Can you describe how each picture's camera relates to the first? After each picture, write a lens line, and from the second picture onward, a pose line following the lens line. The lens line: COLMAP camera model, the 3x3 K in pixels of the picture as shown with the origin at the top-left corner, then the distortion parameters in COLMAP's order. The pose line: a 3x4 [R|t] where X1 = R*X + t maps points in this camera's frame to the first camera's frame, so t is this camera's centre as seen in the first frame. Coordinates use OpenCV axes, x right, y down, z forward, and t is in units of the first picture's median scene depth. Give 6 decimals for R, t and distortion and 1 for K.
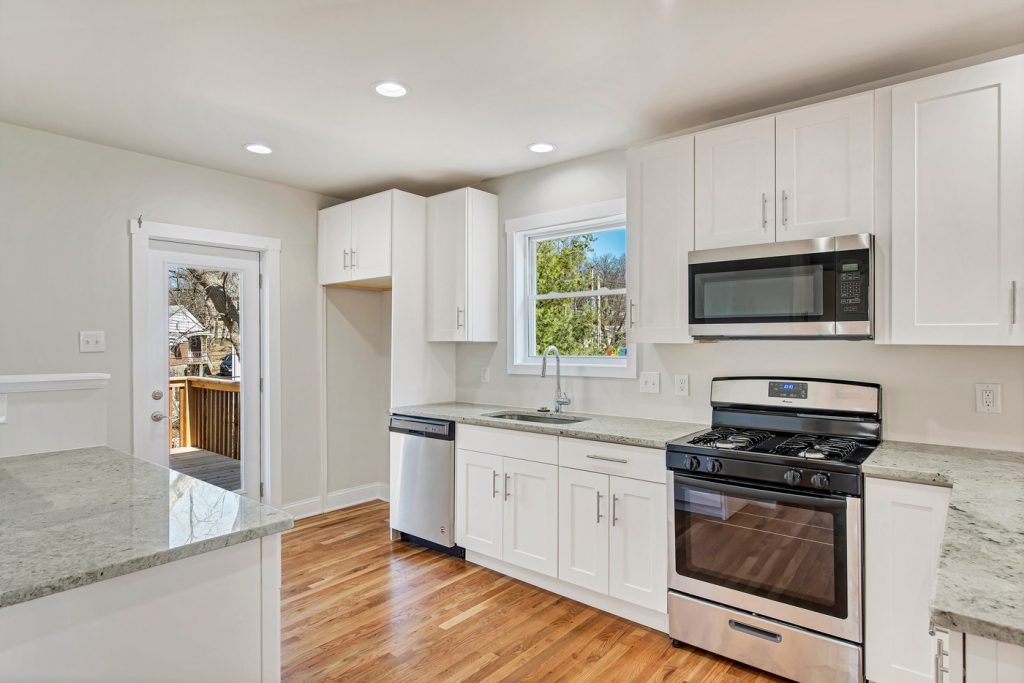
lens RADIAL K [[562.0, 0, 511.8], [0, 562.0, 334.8], [0, 0, 1]] dist [-0.001574, -0.002139]
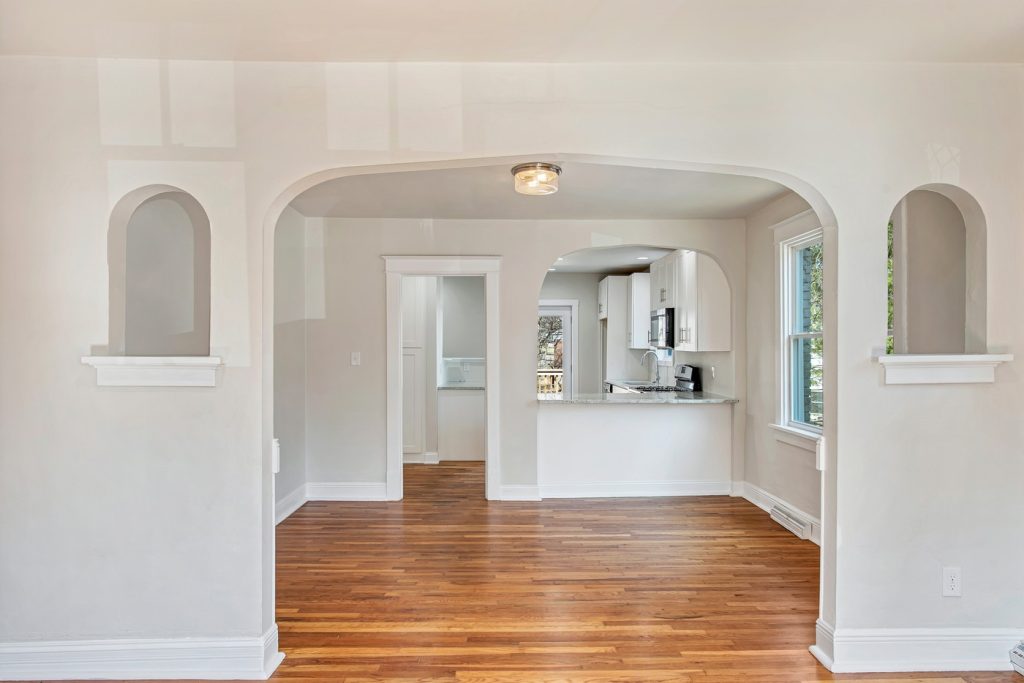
lens RADIAL K [[695.0, 0, 520.5], [0, 695.0, 345.9], [0, 0, 1]] dist [0.000435, -0.001630]
pose [[0.662364, 0.001596, -0.749181, 1.593537], [0.005118, 0.999965, 0.006656, -0.017258], [0.749165, -0.008243, 0.662332, -1.016499]]
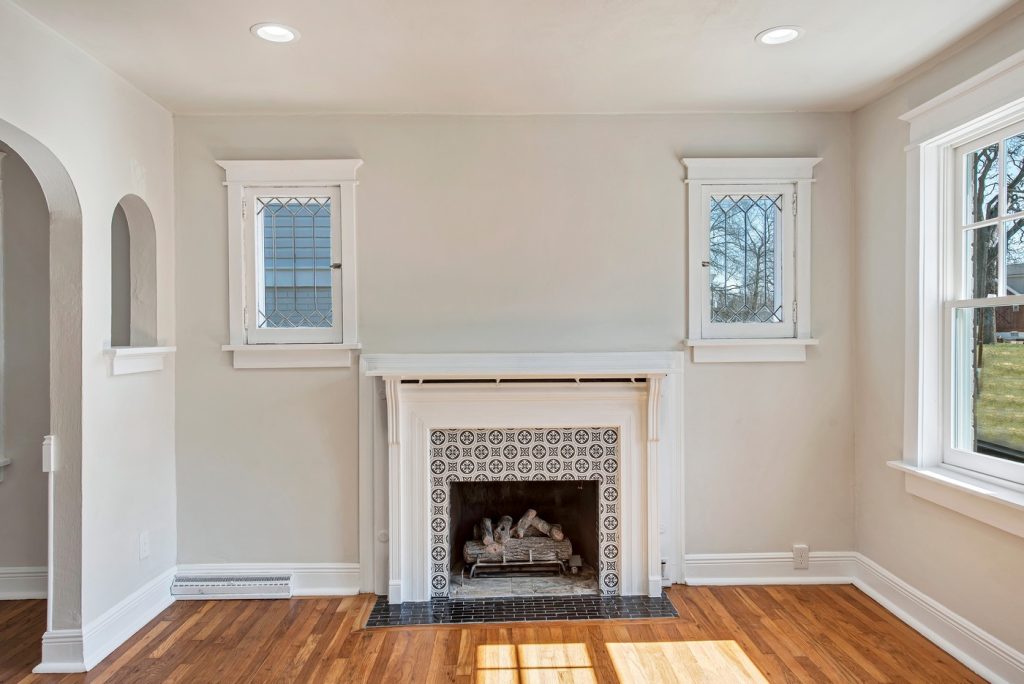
lens RADIAL K [[666.3, 0, 508.9], [0, 666.3, 339.0], [0, 0, 1]] dist [-0.002426, -0.009839]
pose [[0.750950, 0.004166, 0.660346, 1.132879], [-0.006776, 0.999976, 0.001397, -0.014935], [-0.660324, -0.005523, 0.750960, -1.088778]]
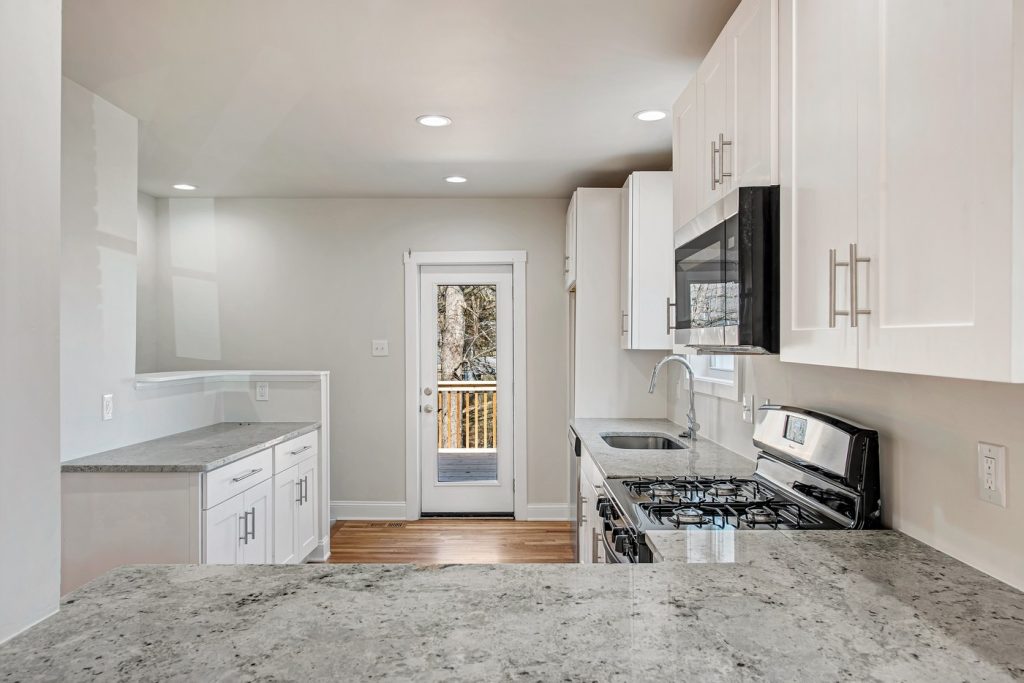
lens RADIAL K [[695.0, 0, 514.9], [0, 695.0, 340.8], [0, 0, 1]] dist [0.000435, -0.001630]
pose [[0.635200, -0.004756, -0.772333, 0.658428], [0.010964, 0.999936, 0.002860, -0.005830], [0.772270, -0.010285, 0.635211, 0.178416]]
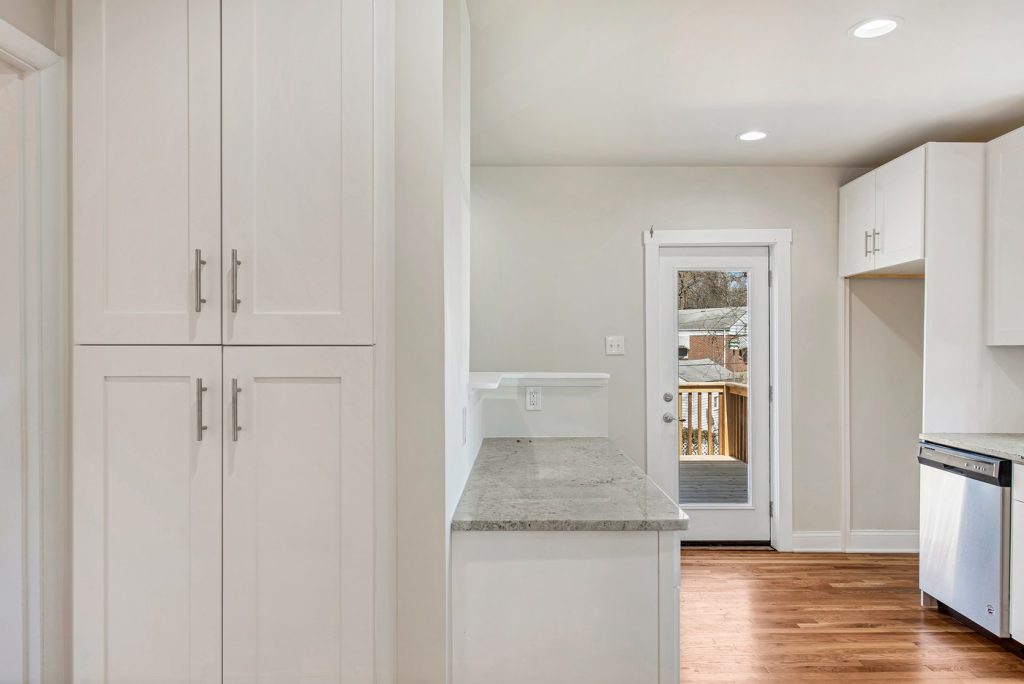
lens RADIAL K [[667.6, 0, 513.9], [0, 667.6, 348.9], [0, 0, 1]] dist [0.001891, -0.002133]
pose [[0.636502, 0.004872, -0.771260, 0.134090], [0.008287, 0.999879, 0.013154, -0.000127], [0.771231, -0.014764, 0.636384, -0.000245]]
